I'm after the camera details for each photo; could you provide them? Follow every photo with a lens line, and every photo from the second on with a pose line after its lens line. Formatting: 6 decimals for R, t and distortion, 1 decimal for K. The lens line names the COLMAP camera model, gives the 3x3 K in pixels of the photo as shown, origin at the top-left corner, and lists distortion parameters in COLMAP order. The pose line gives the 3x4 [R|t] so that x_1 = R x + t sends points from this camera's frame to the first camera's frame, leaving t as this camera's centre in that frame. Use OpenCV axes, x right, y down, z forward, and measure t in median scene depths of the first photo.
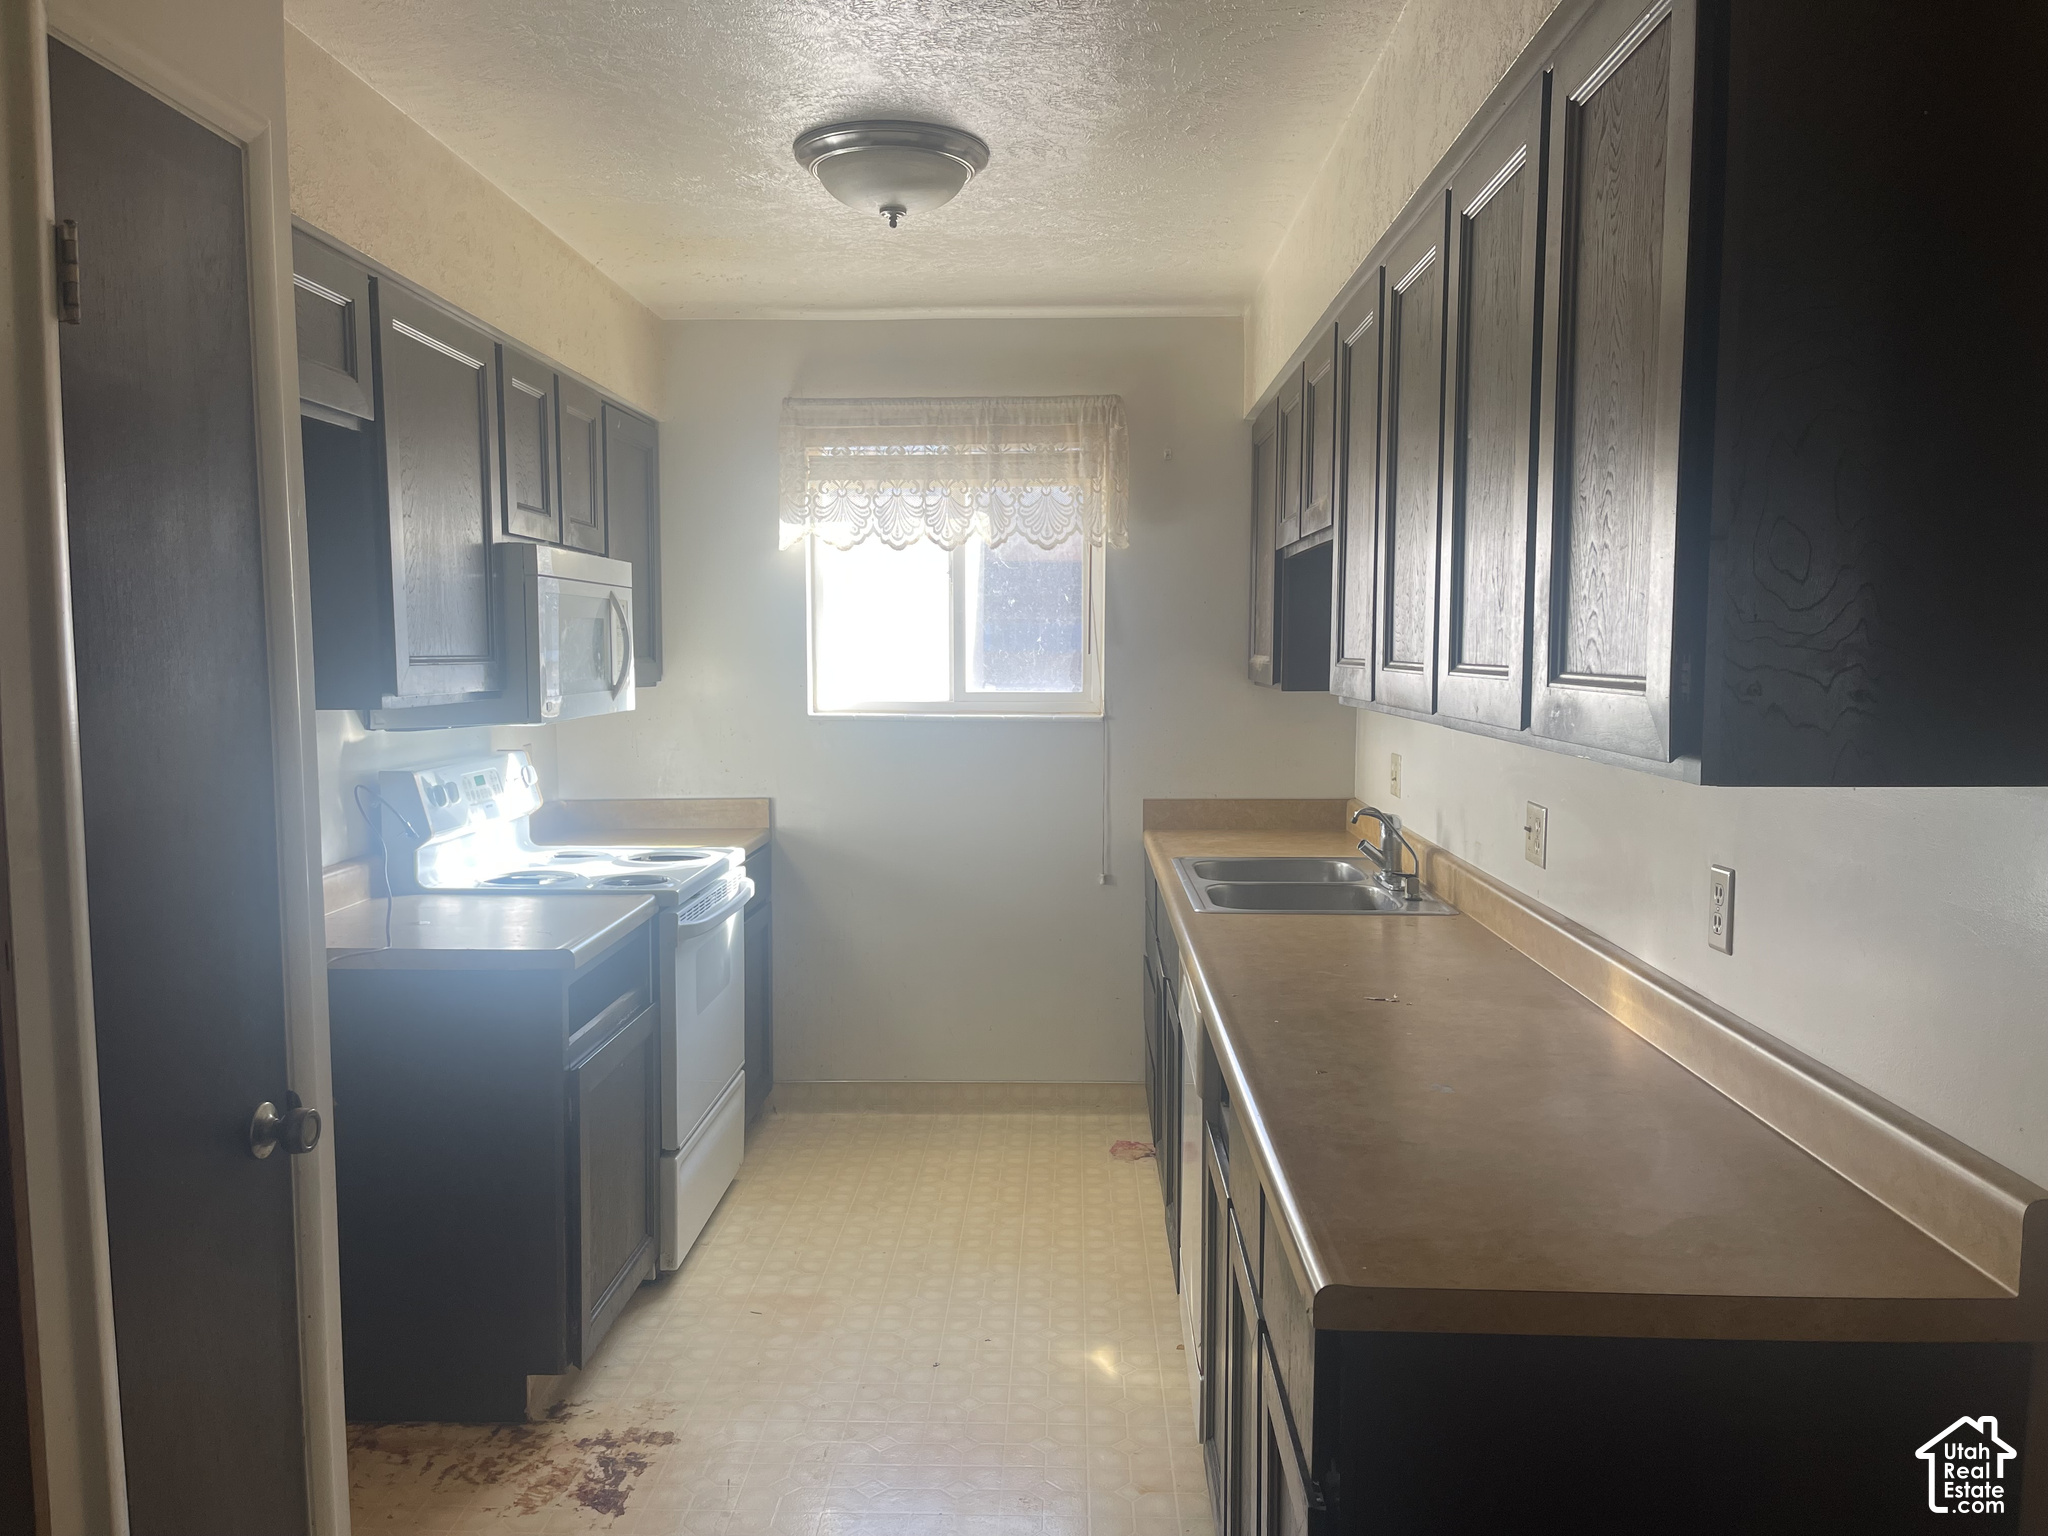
lens RADIAL K [[1552.6, 0, 1023.9], [0, 1552.6, 769.4], [0, 0, 1]] dist [0.033642, -0.036357]
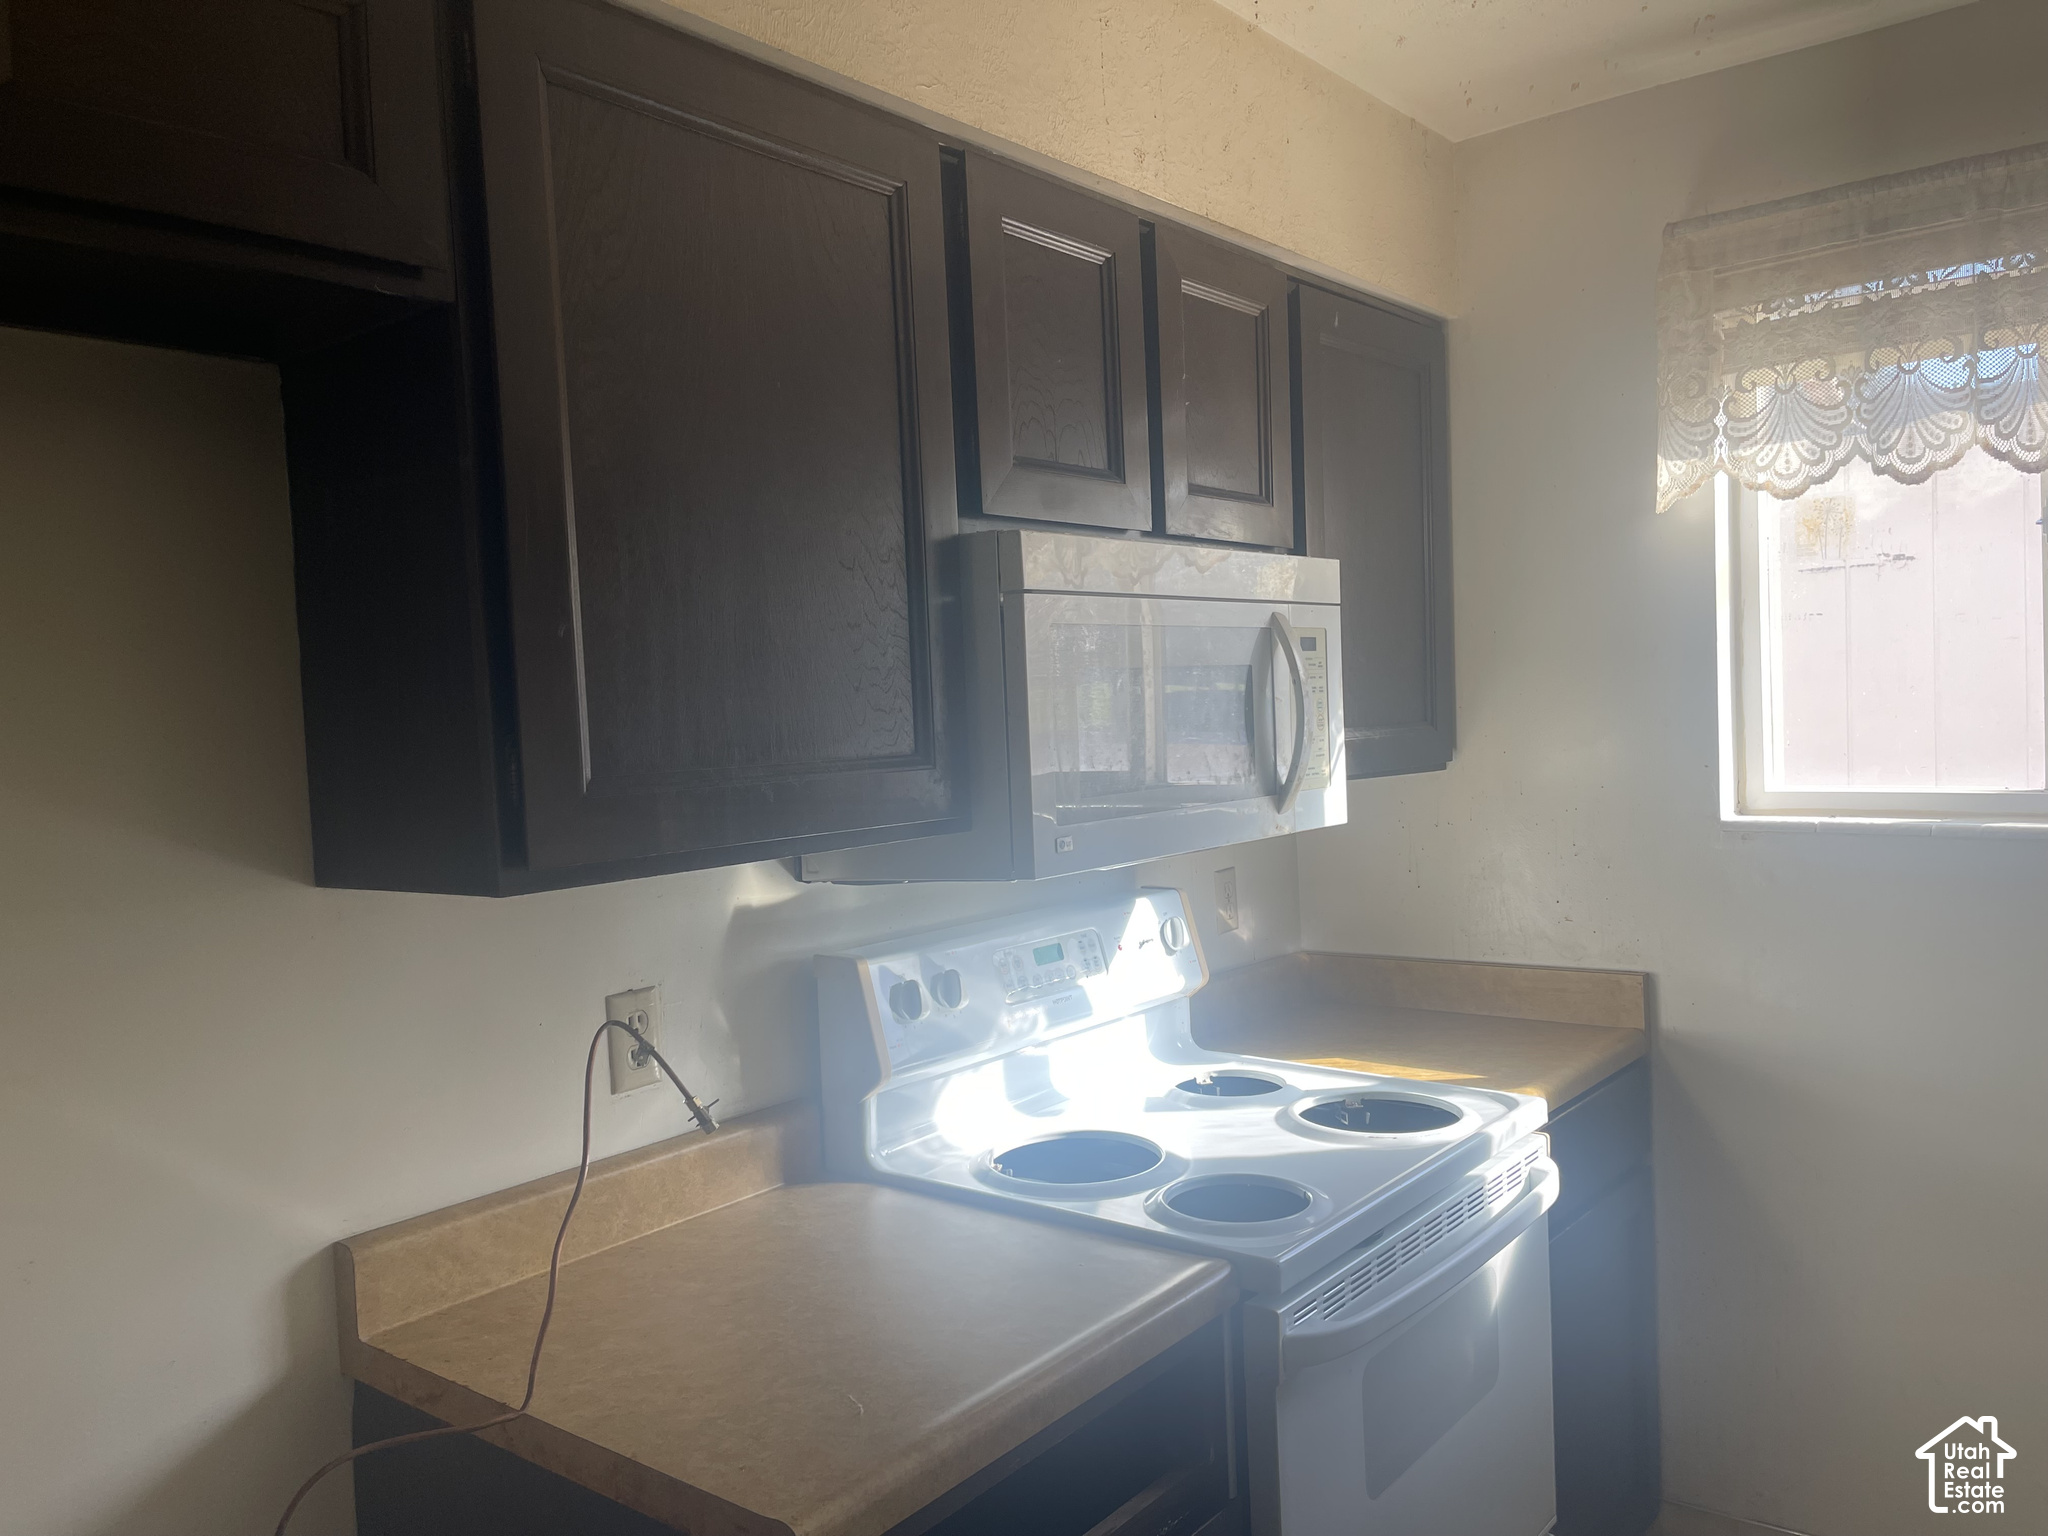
lens RADIAL K [[1552.6, 0, 1036.4], [0, 1552.6, 770.6], [0, 0, 1]] dist [0.033642, -0.036357]
pose [[0.791472, -0.012757, -0.611072, 0.000065], [-0.000048, 0.999781, -0.020935, -0.041945], [0.611205, 0.016598, 0.791298, 0.458145]]
